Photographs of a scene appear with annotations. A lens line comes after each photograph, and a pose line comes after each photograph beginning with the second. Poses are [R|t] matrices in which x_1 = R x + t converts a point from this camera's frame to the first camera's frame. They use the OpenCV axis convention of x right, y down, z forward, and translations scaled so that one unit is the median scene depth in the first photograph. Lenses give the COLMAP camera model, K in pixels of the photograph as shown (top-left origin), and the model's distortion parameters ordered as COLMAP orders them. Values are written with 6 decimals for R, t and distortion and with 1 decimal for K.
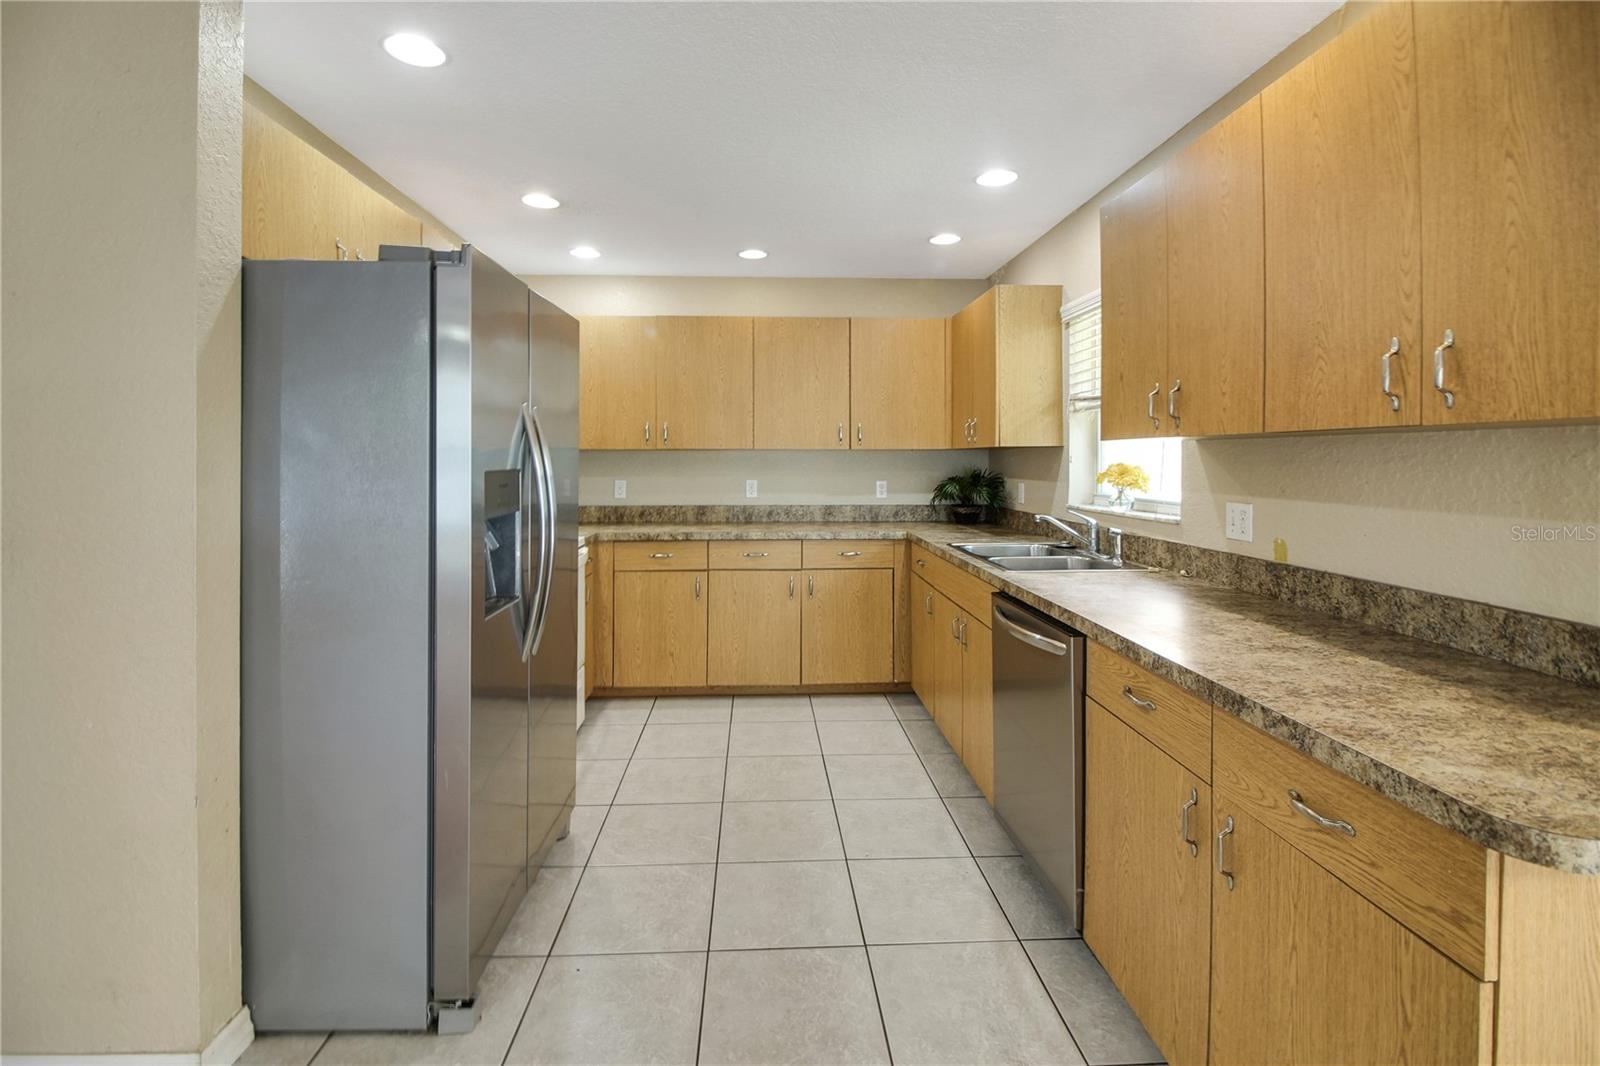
lens RADIAL K [[722.8, 0, 786.7], [0, 722.8, 457.8], [0, 0, 1]] dist [-0.014231, -0.000329]
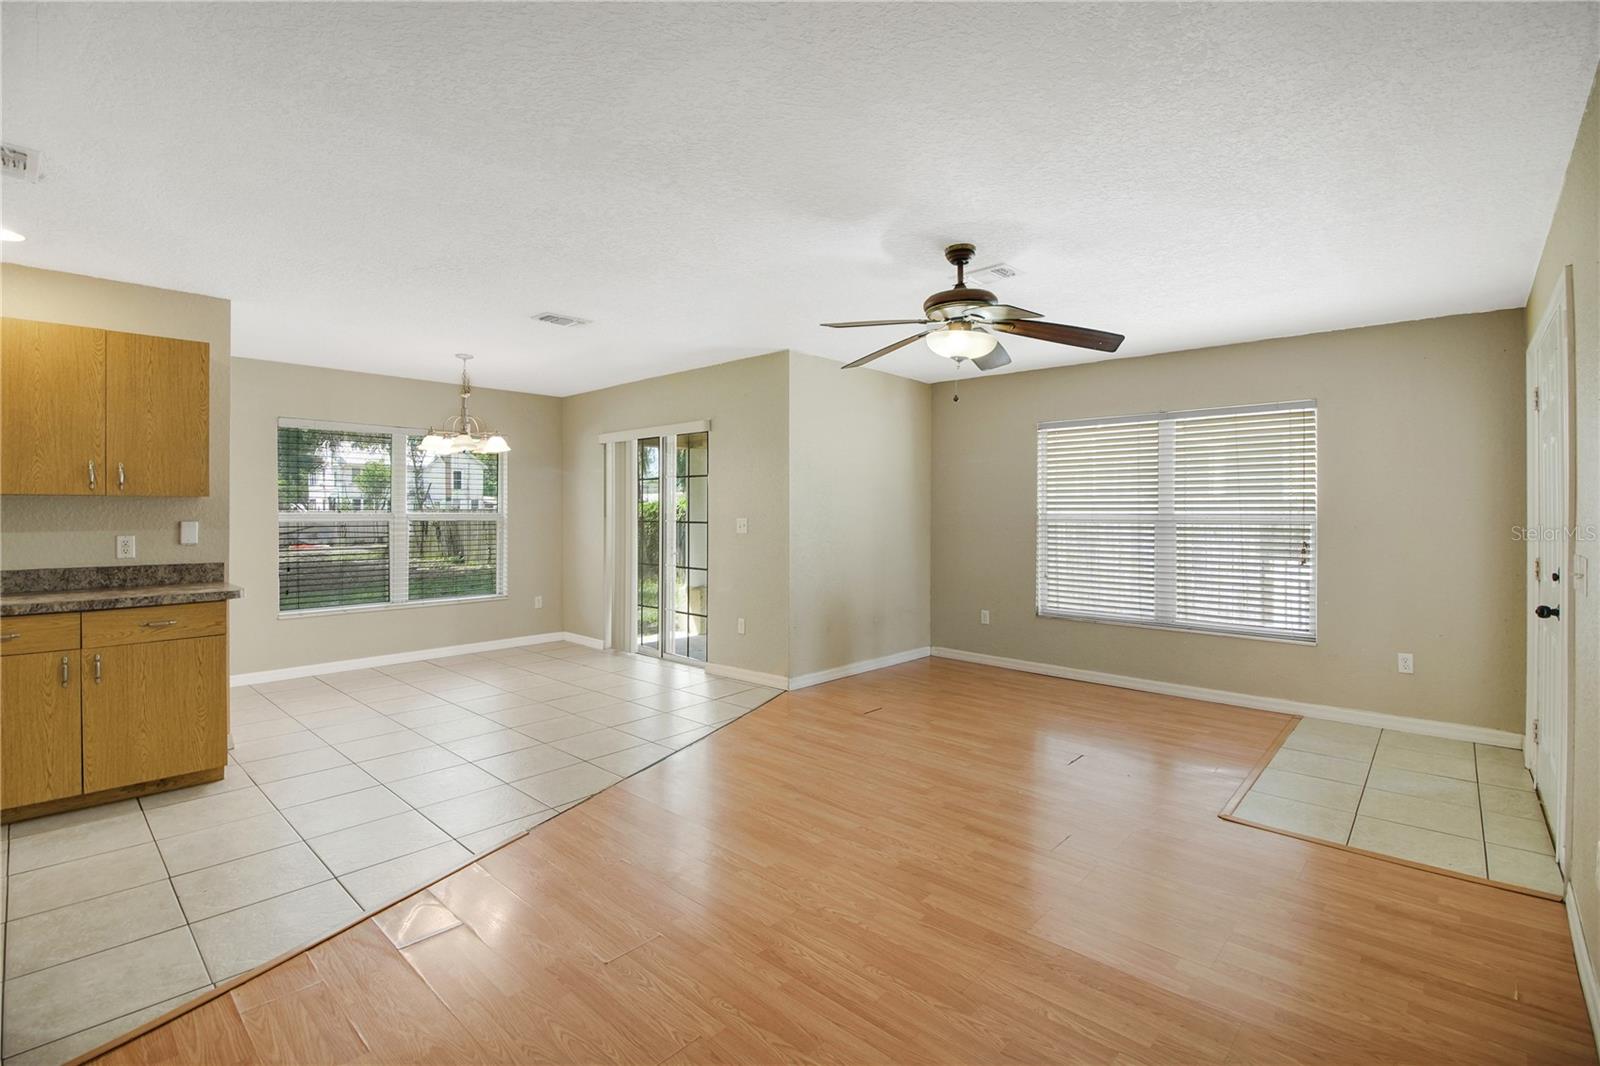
lens RADIAL K [[728.4, 0, 788.9], [0, 728.4, 513.0], [0, 0, 1]] dist [0.000653, -0.011418]
pose [[-0.699146, -0.002325, 0.714976, -1.220417], [-0.002907, 0.999996, 0.000409, 0.005166], [-0.714974, -0.001792, -0.699149, 0.451624]]
